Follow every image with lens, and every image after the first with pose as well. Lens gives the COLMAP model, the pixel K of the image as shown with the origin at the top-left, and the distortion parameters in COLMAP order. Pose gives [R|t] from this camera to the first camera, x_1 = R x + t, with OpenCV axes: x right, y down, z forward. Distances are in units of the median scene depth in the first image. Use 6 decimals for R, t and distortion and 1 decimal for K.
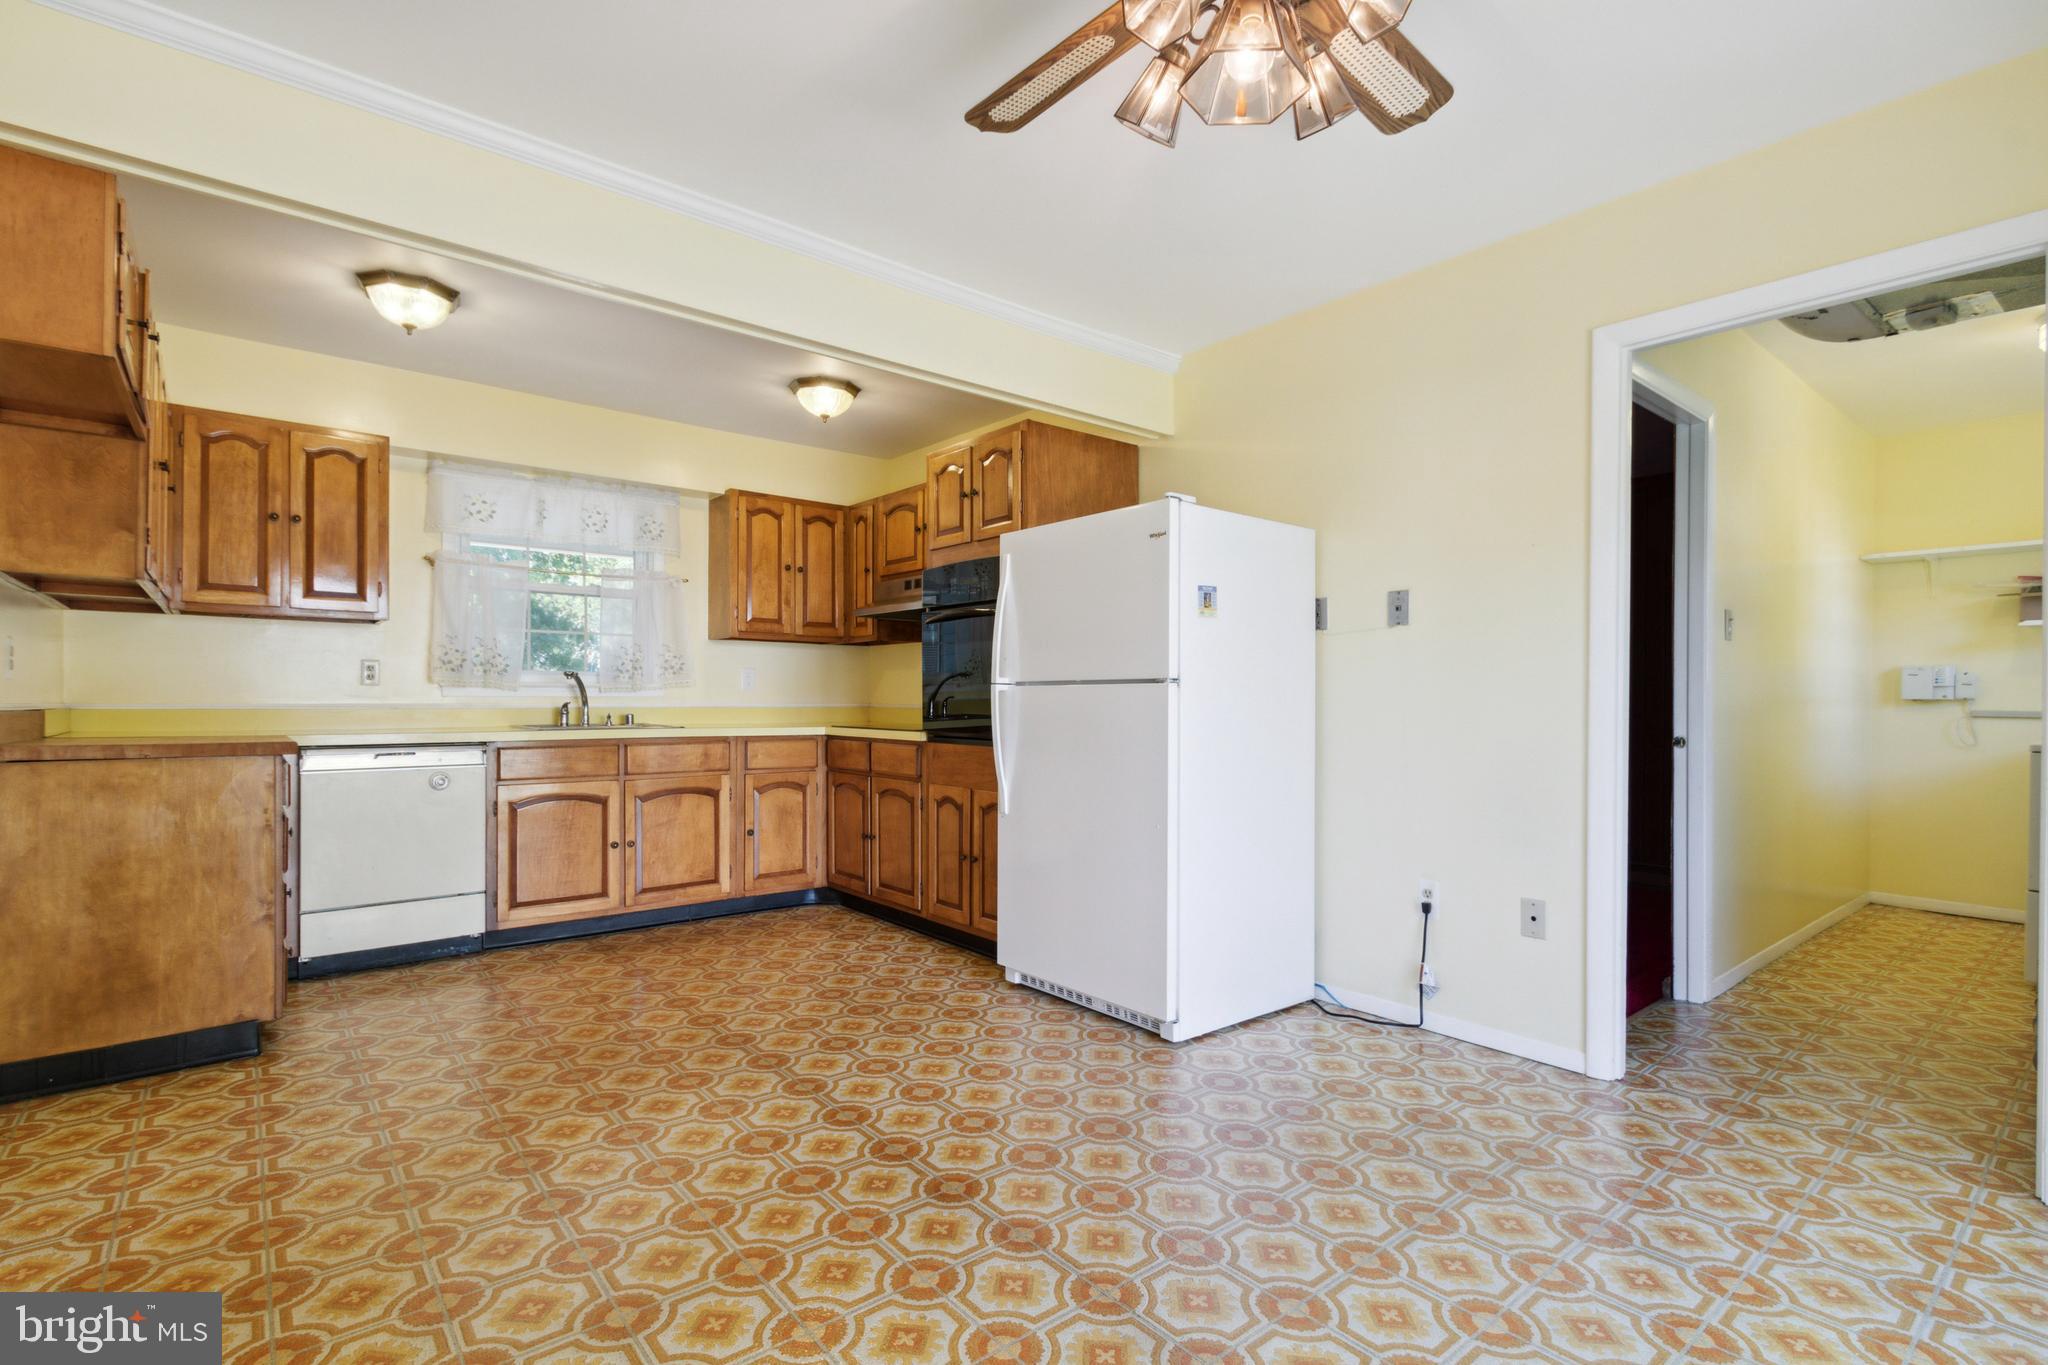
lens RADIAL K [[946.1, 0, 1078.5], [0, 946.1, 692.9], [0, 0, 1]] dist [-0.023509, -0.008693]
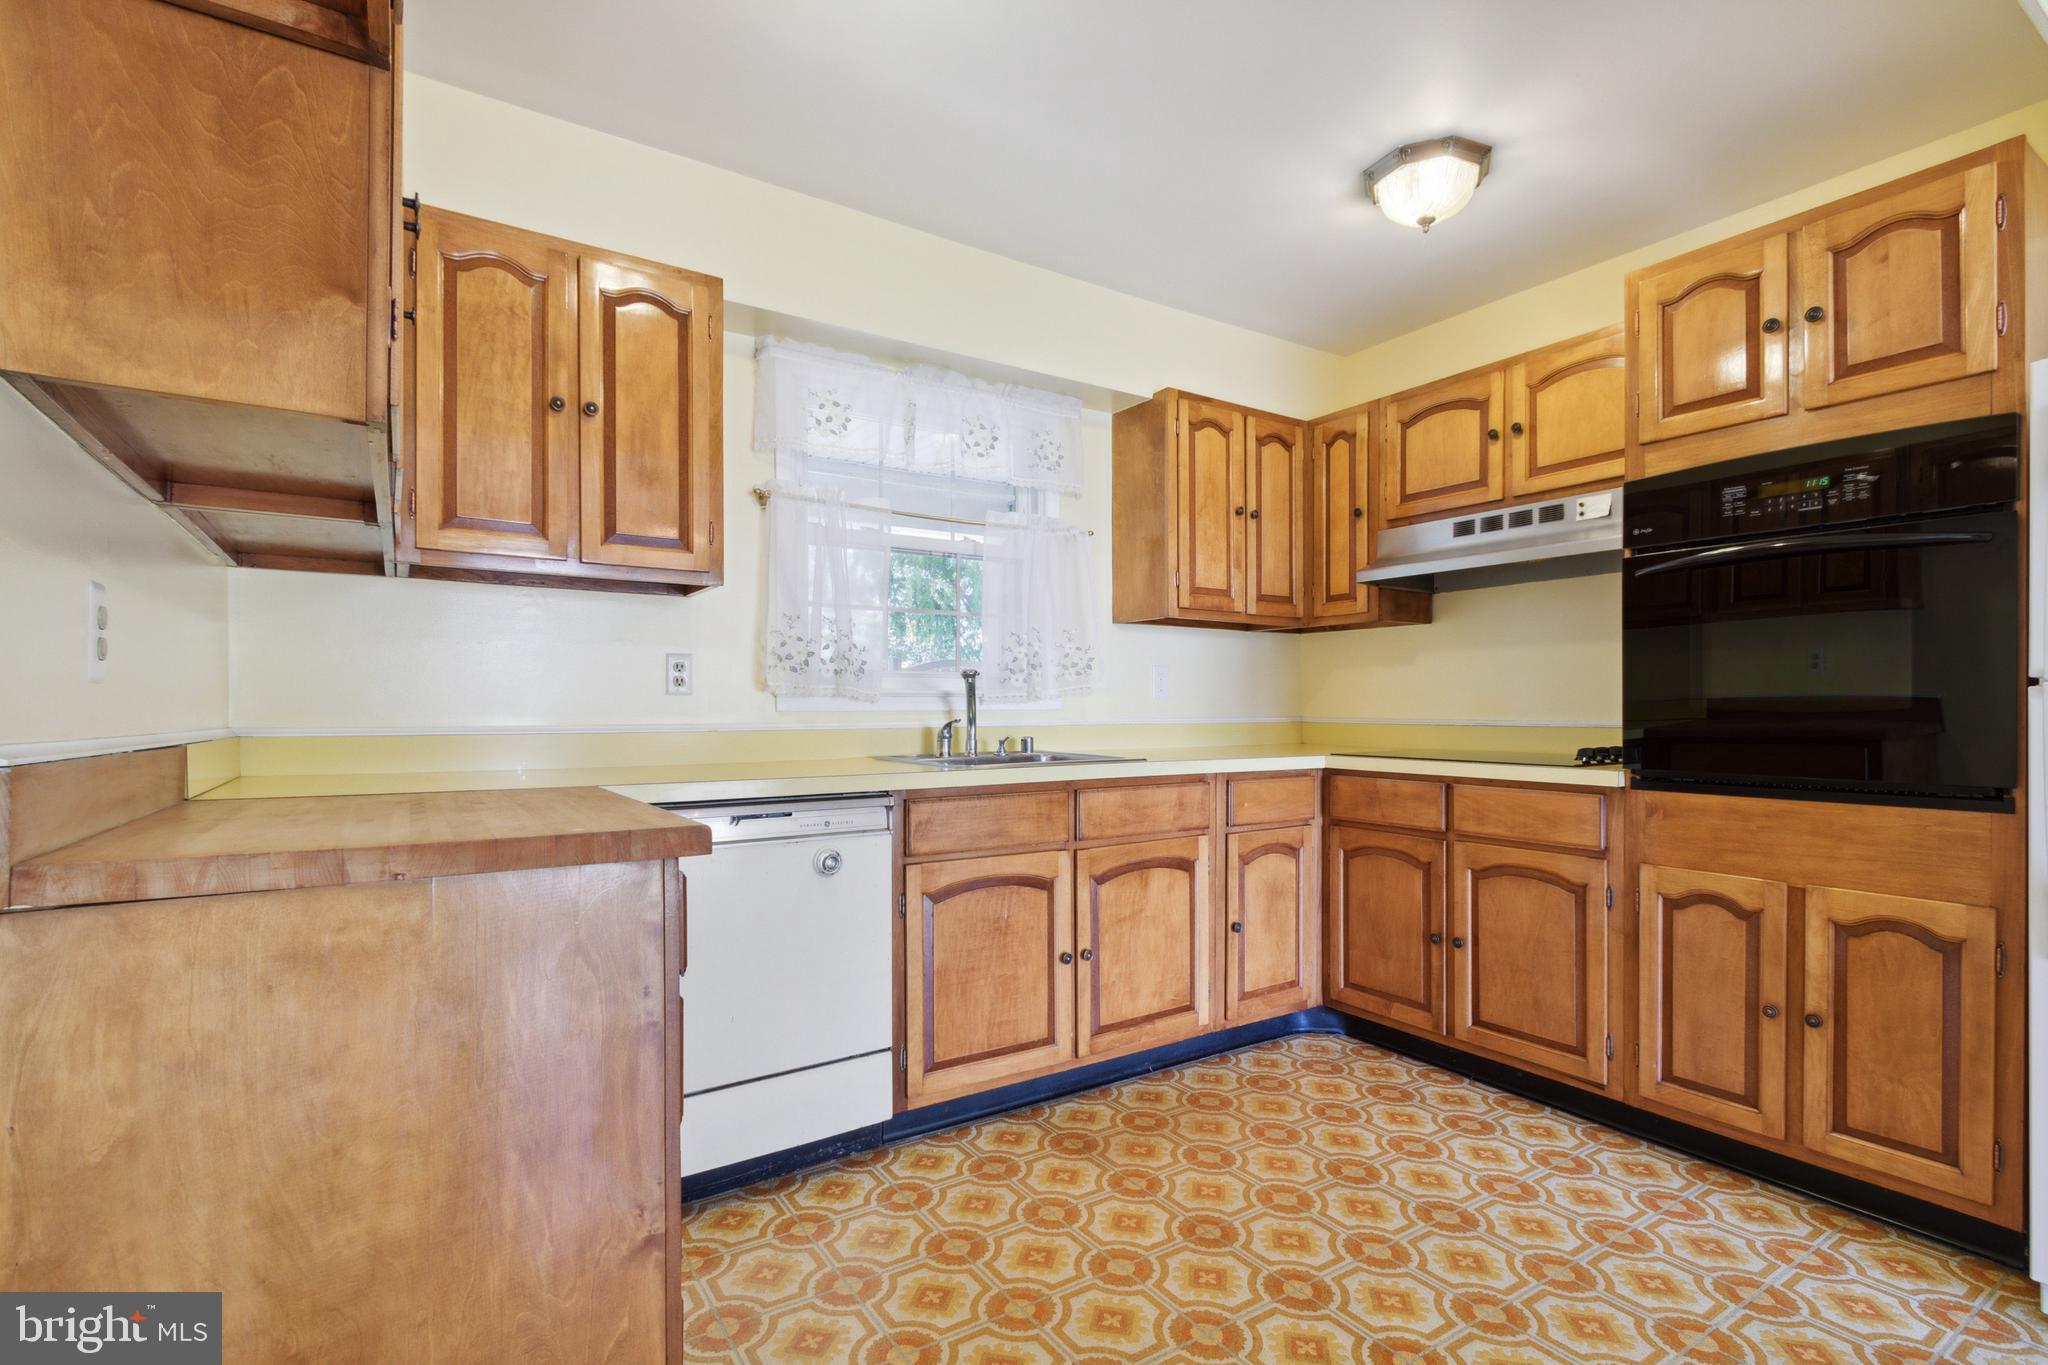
lens RADIAL K [[935.7, 0, 1024.0], [0, 935.7, 682.5], [0, 0, 1]] dist [0.000275, -0.013479]
pose [[0.992471, -0.008982, -0.122152, -0.382794], [0.006833, 0.999815, -0.017999, -0.003073], [0.122291, 0.017028, 0.992348, 0.342781]]
